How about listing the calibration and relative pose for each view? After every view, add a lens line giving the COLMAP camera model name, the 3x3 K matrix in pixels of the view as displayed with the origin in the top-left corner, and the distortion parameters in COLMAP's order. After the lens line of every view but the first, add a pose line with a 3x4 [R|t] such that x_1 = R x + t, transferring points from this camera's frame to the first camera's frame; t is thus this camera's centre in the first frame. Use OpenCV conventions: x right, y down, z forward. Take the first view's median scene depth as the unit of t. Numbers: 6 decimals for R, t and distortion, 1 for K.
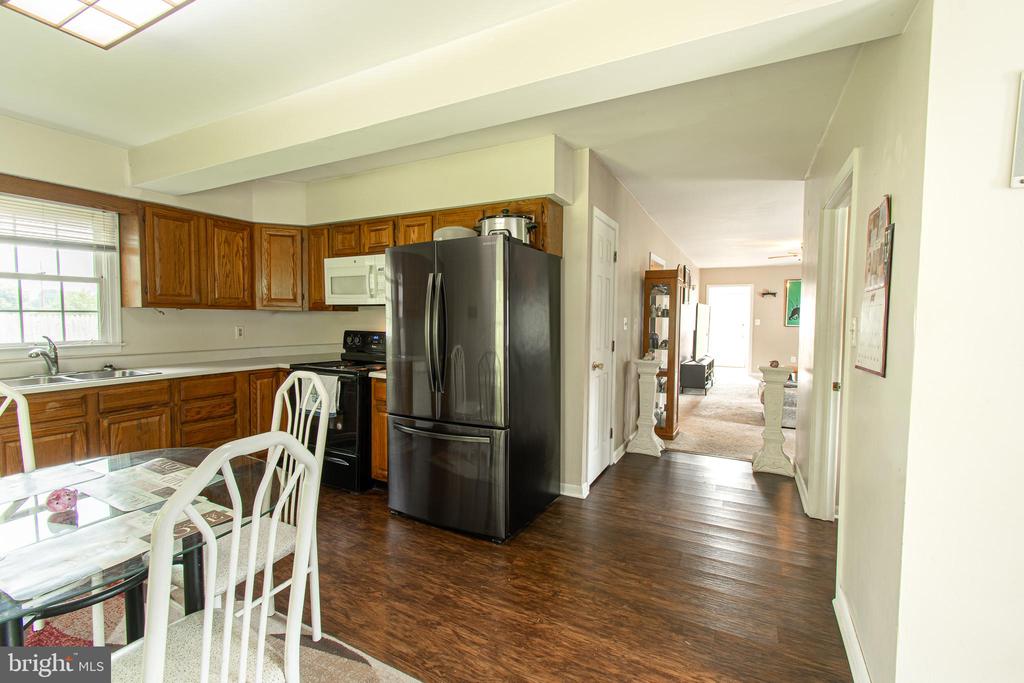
lens RADIAL K [[451.9, 0, 510.8], [0, 451.9, 339.1], [0, 0, 1]] dist [0.002353, -0.000541]
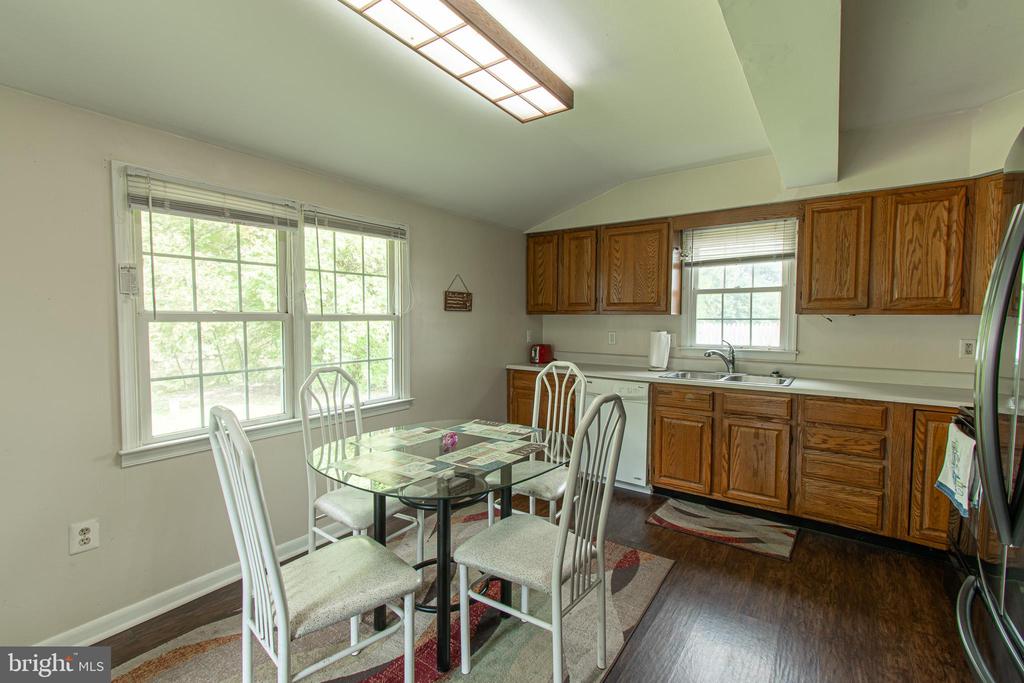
lens RADIAL K [[451.9, 0, 510.8], [0, 451.9, 339.1], [0, 0, 1]] dist [0.002353, -0.000541]
pose [[-0.151181, 0.036912, -0.987817, 0.199811], [-0.052752, 0.997577, 0.045350, -0.029356], [0.987098, 0.058965, -0.148868, 0.543491]]
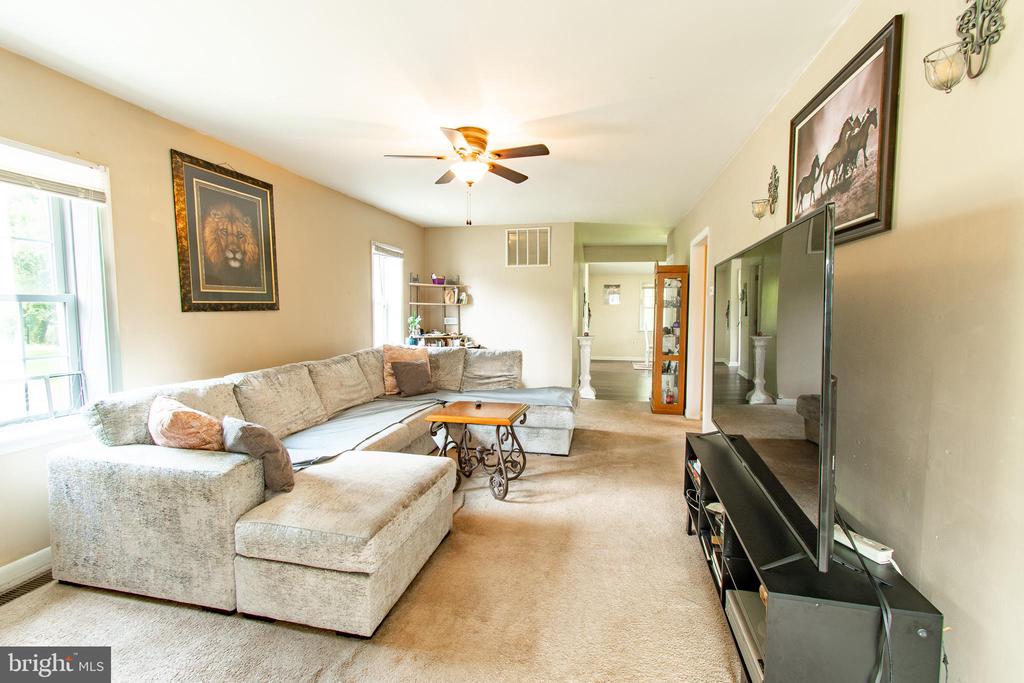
lens RADIAL K [[451.9, 0, 510.8], [0, 451.9, 339.1], [0, 0, 1]] dist [0.002353, -0.000541]
pose [[-0.965836, 0.004678, -0.259112, 1.500085], [-0.025471, 0.993282, 0.112877, -0.131016], [0.257900, 0.115621, -0.959229, 2.952278]]
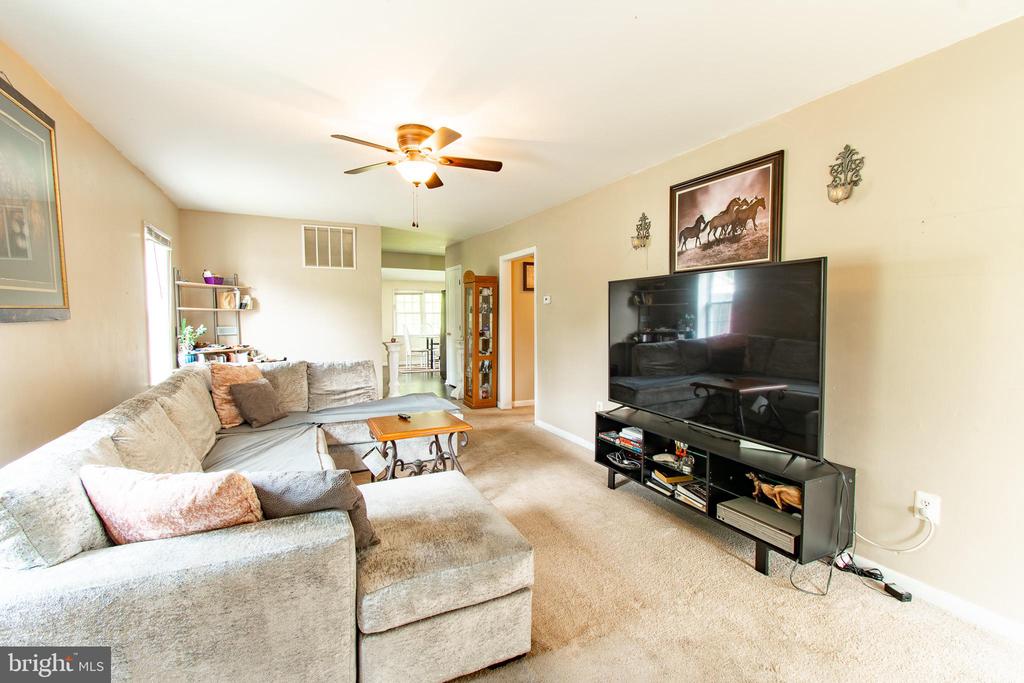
lens RADIAL K [[451.9, 0, 510.8], [0, 451.9, 339.1], [0, 0, 1]] dist [0.002353, -0.000541]
pose [[-0.590712, 0.035135, -0.806117, 1.941939], [-0.045516, 0.996010, 0.076765, -0.115924], [0.805598, 0.082037, -0.586755, 2.699534]]
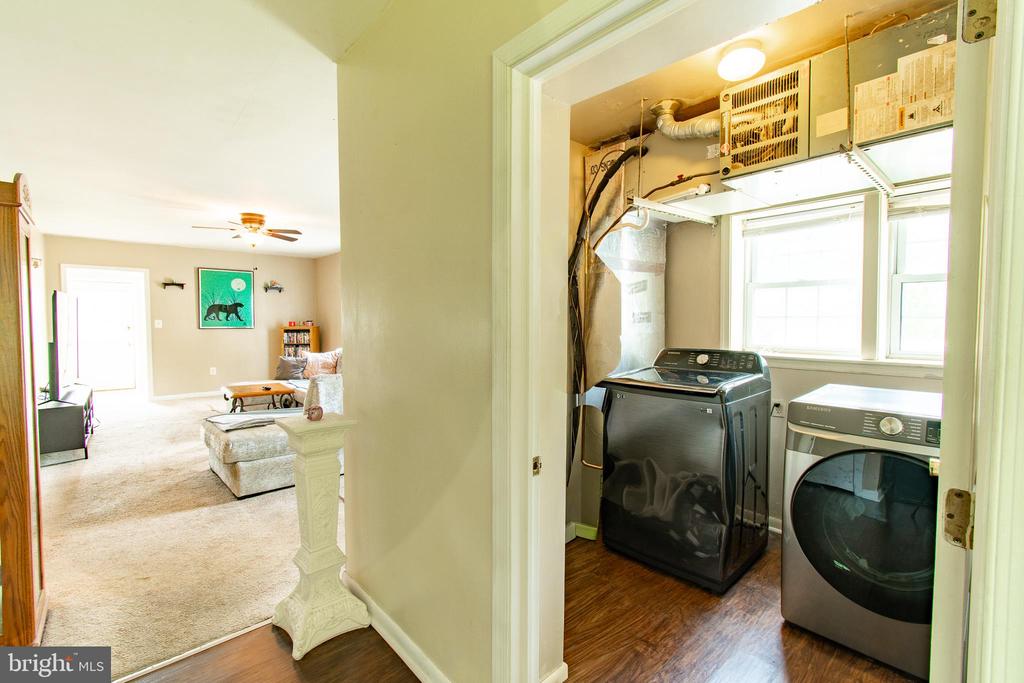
lens RADIAL K [[451.9, 0, 510.8], [0, 451.9, 339.1], [0, 0, 1]] dist [0.002353, -0.000541]
pose [[0.350224, -0.047832, 0.935444, 0.237772], [0.046574, 0.998349, 0.033611, -0.036290], [-0.935507, 0.031796, 0.351874, 0.729321]]
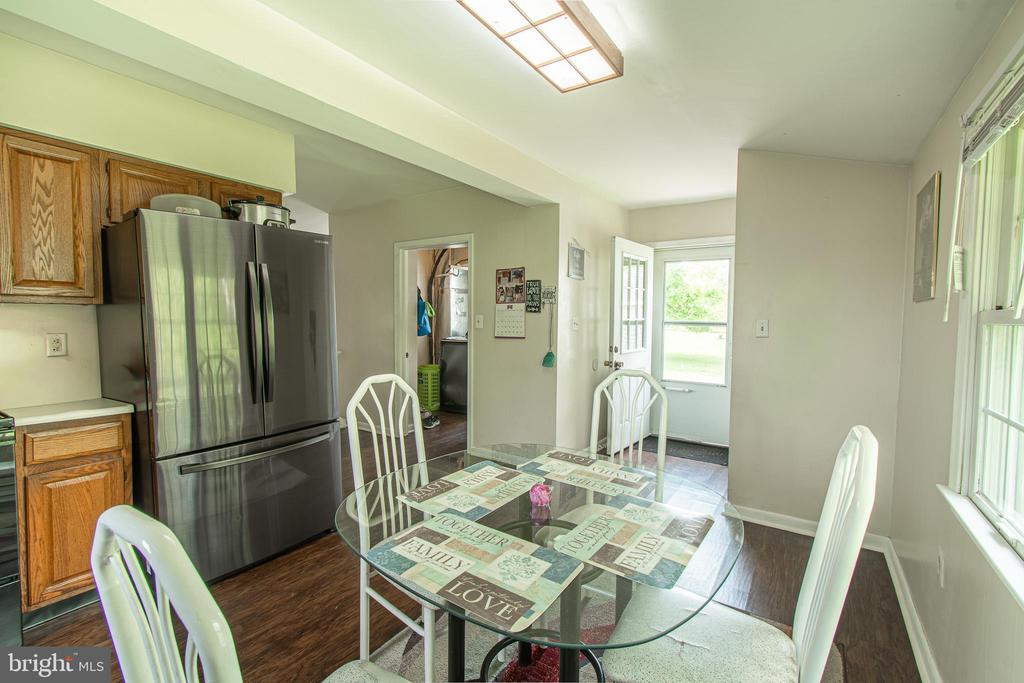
lens RADIAL K [[451.9, 0, 510.8], [0, 451.9, 339.1], [0, 0, 1]] dist [0.002353, -0.000541]
pose [[0.113289, -0.055226, 0.992026, -0.769151], [0.040827, 0.997869, 0.050889, -0.021050], [-0.992723, 0.034736, 0.115302, 0.358264]]
